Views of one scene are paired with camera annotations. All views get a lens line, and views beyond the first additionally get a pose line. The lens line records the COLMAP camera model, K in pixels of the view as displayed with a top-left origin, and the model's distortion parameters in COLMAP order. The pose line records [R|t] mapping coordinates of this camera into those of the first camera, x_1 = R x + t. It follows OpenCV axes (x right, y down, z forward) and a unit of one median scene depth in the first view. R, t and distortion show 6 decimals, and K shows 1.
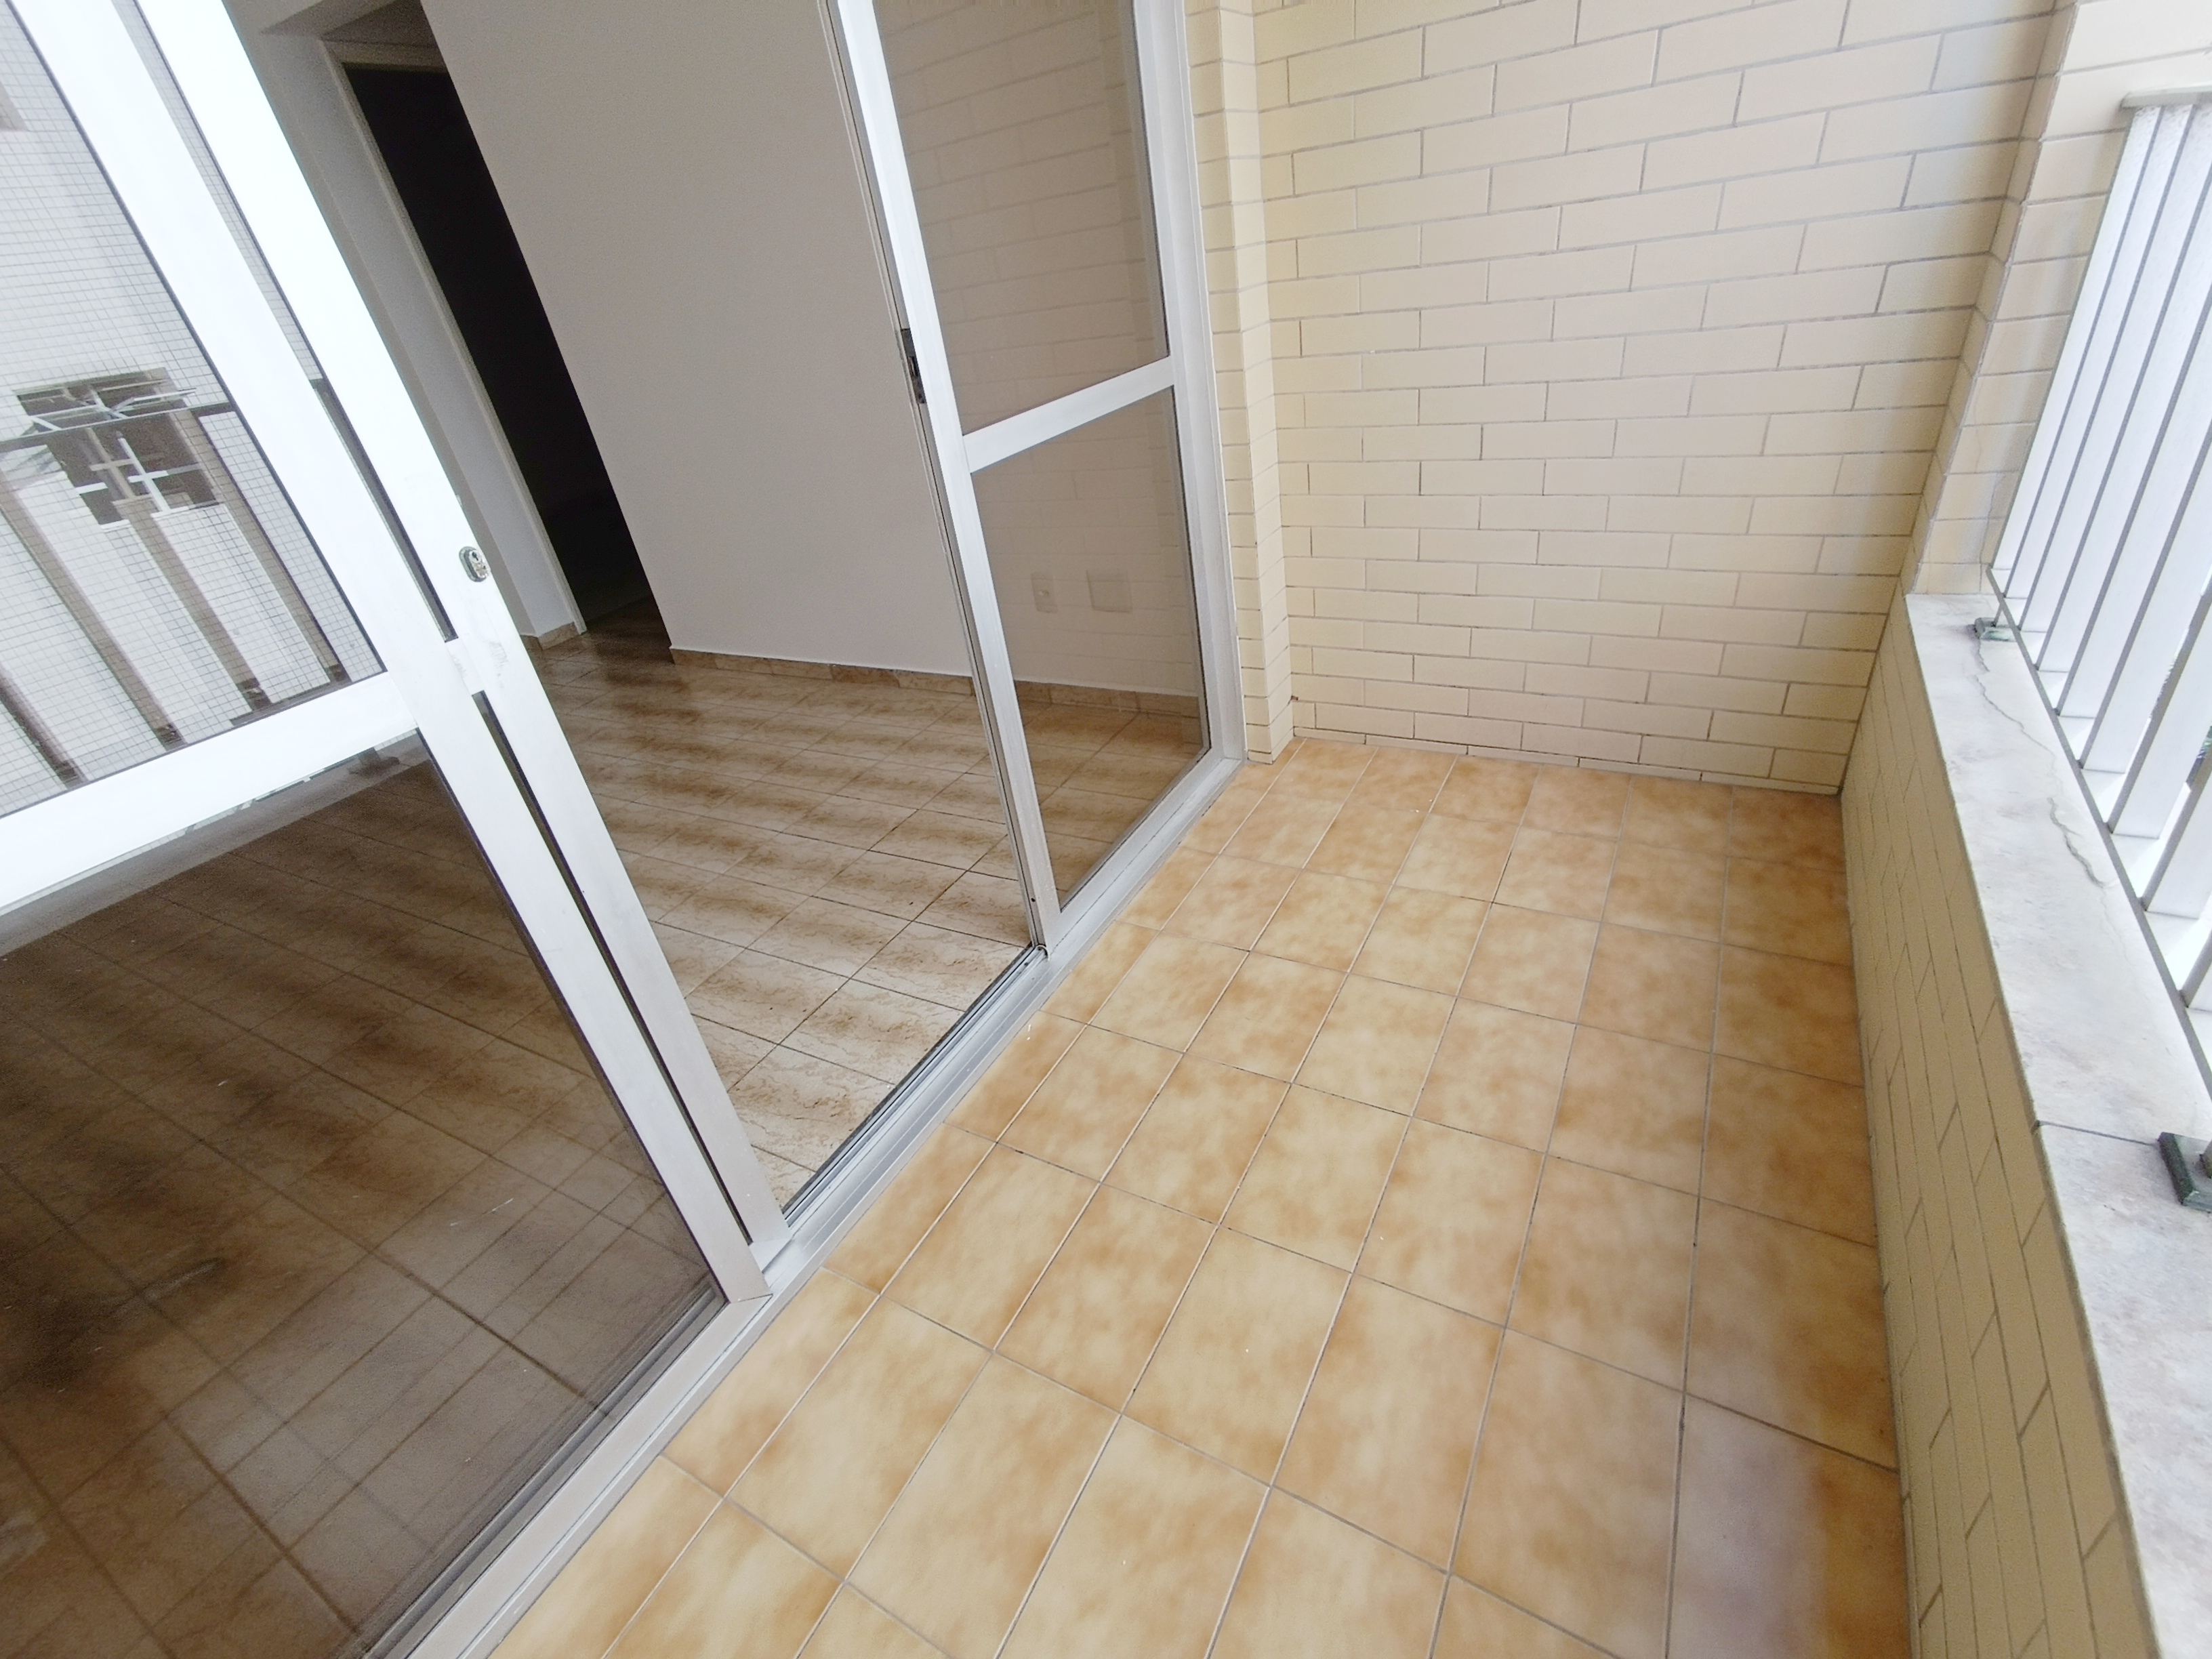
lens RADIAL K [[1013.8, 0, 1112.9], [0, 1013.8, 815.3], [0, 0, 1]] dist [-0.029639, 0.029793]
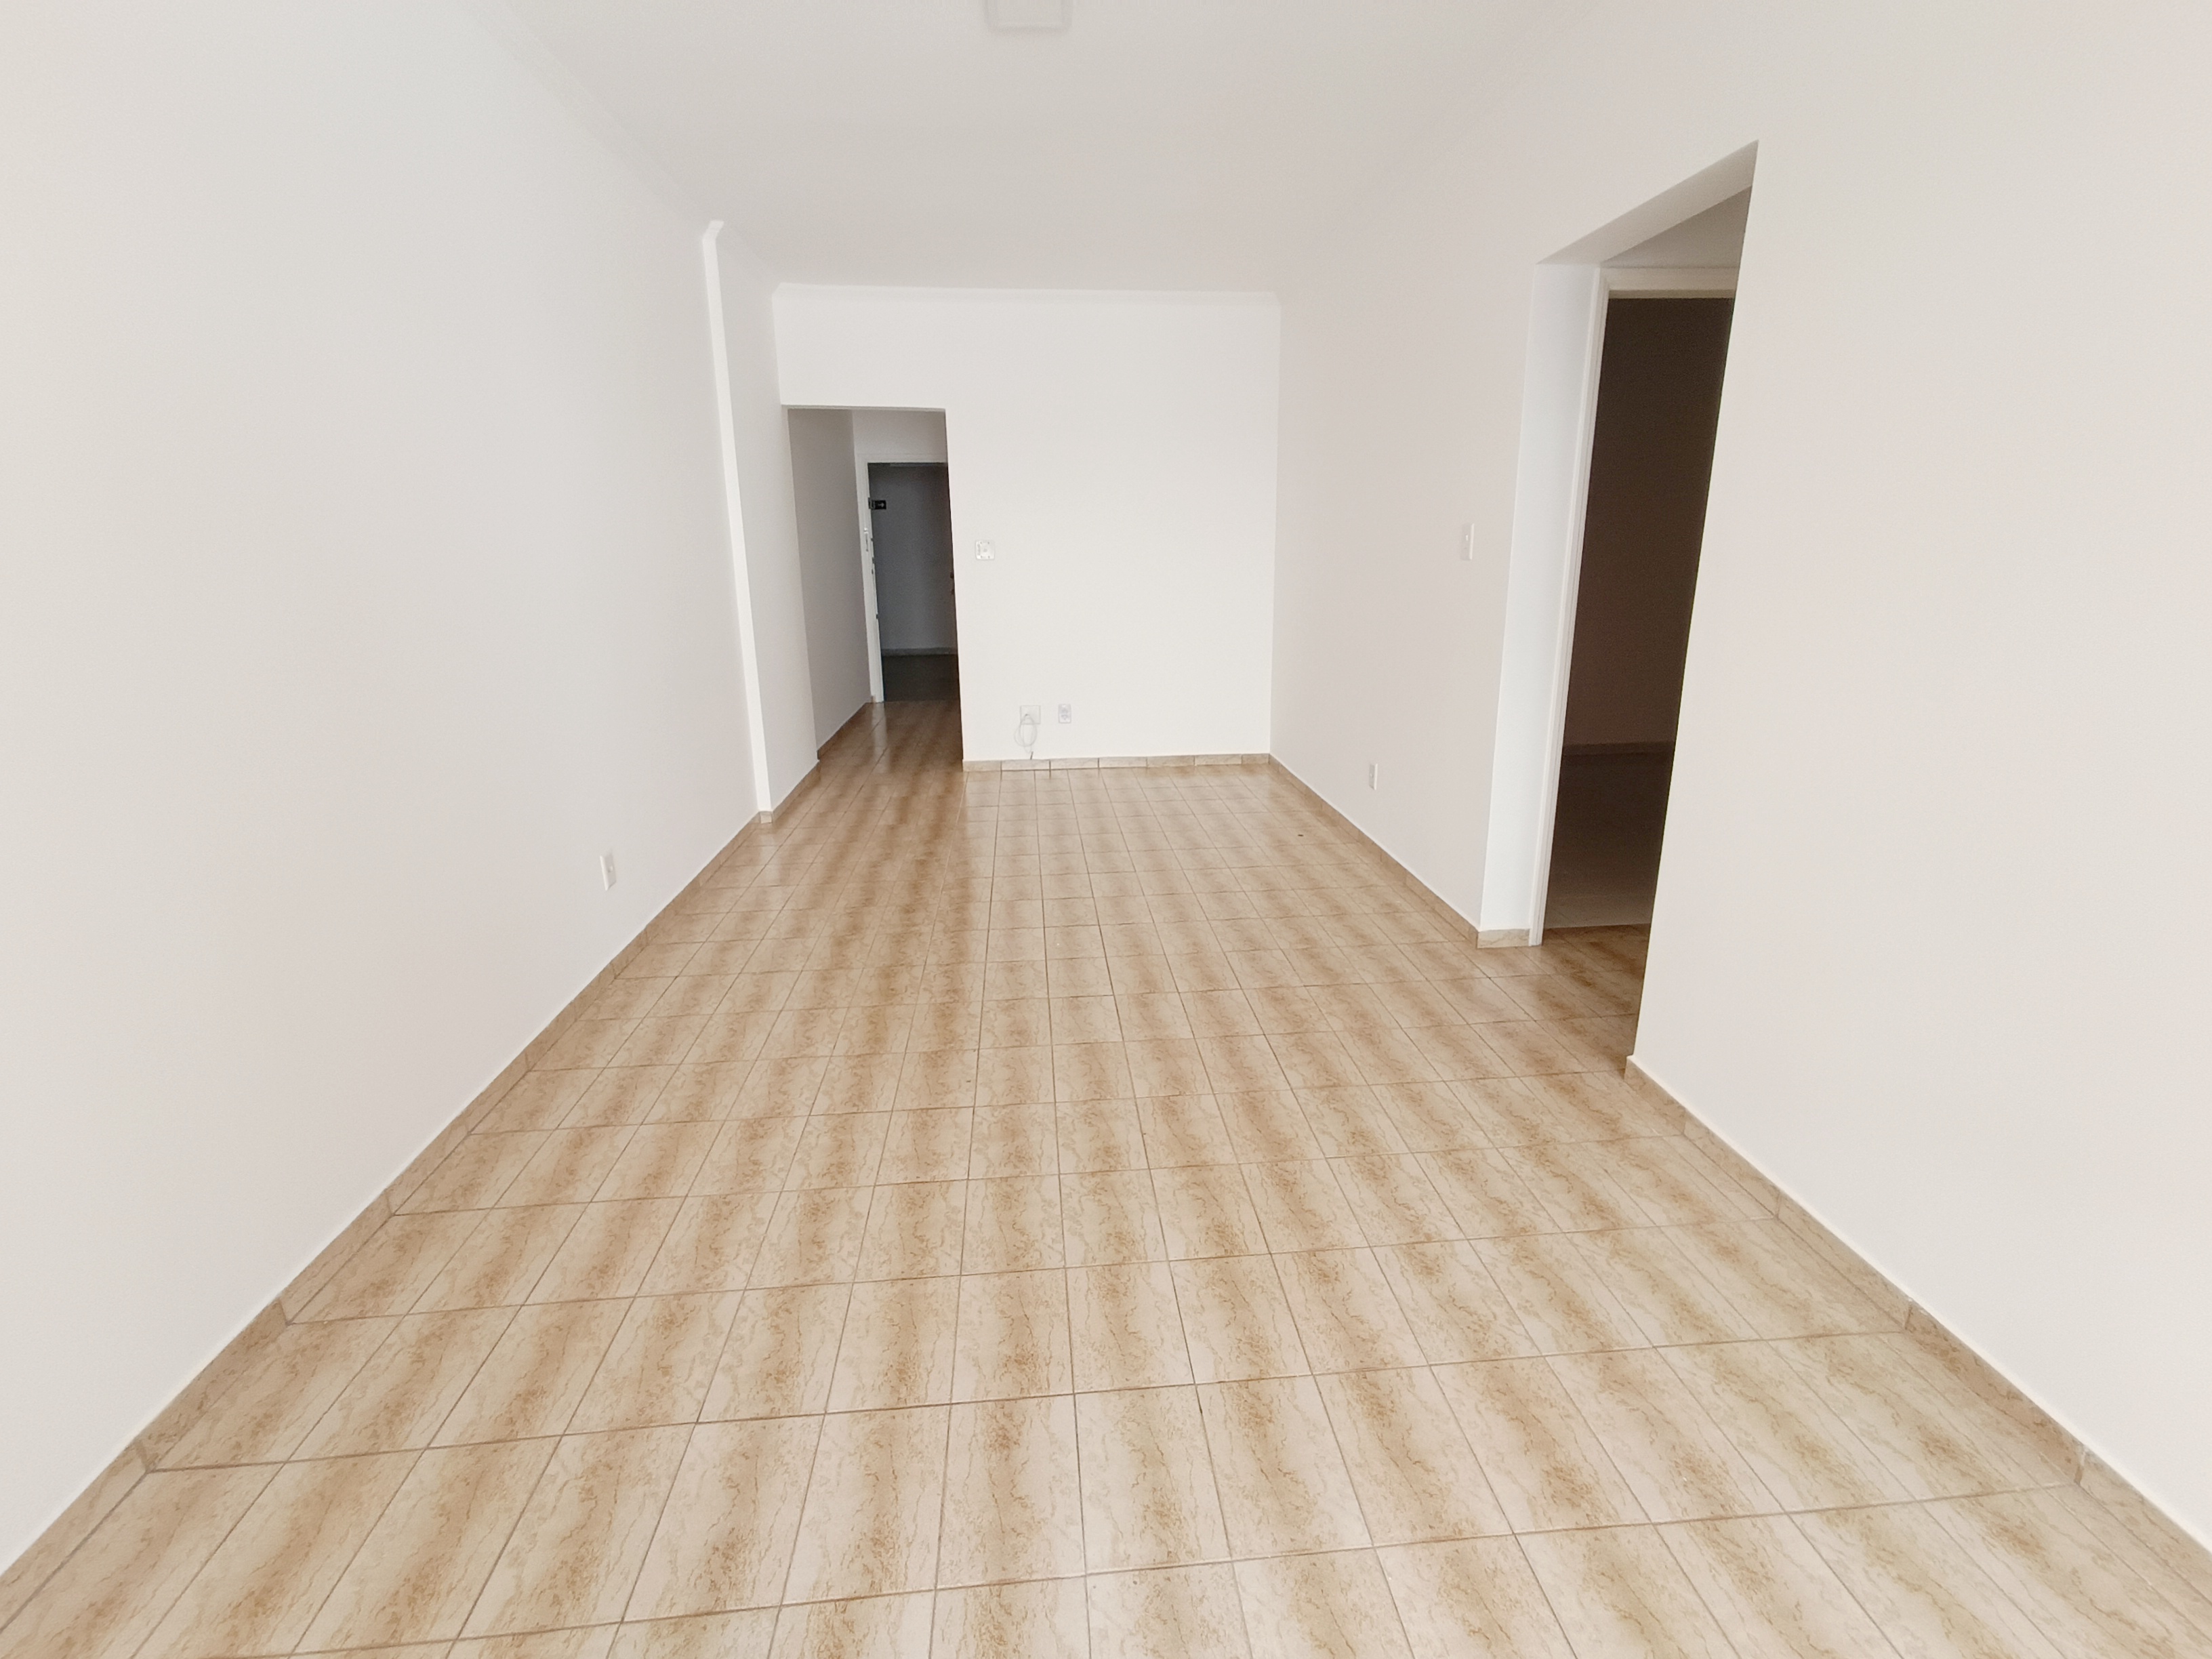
lens RADIAL K [[989.7, 0, 1108.1], [0, 989.7, 816.7], [0, 0, 1]] dist [0.003596, 0.000208]
pose [[0.549596, 0.340472, -0.762904, -0.387922], [-0.483964, 0.874106, 0.041452, -0.358475], [0.680973, 0.346436, 0.645181, 0.605965]]
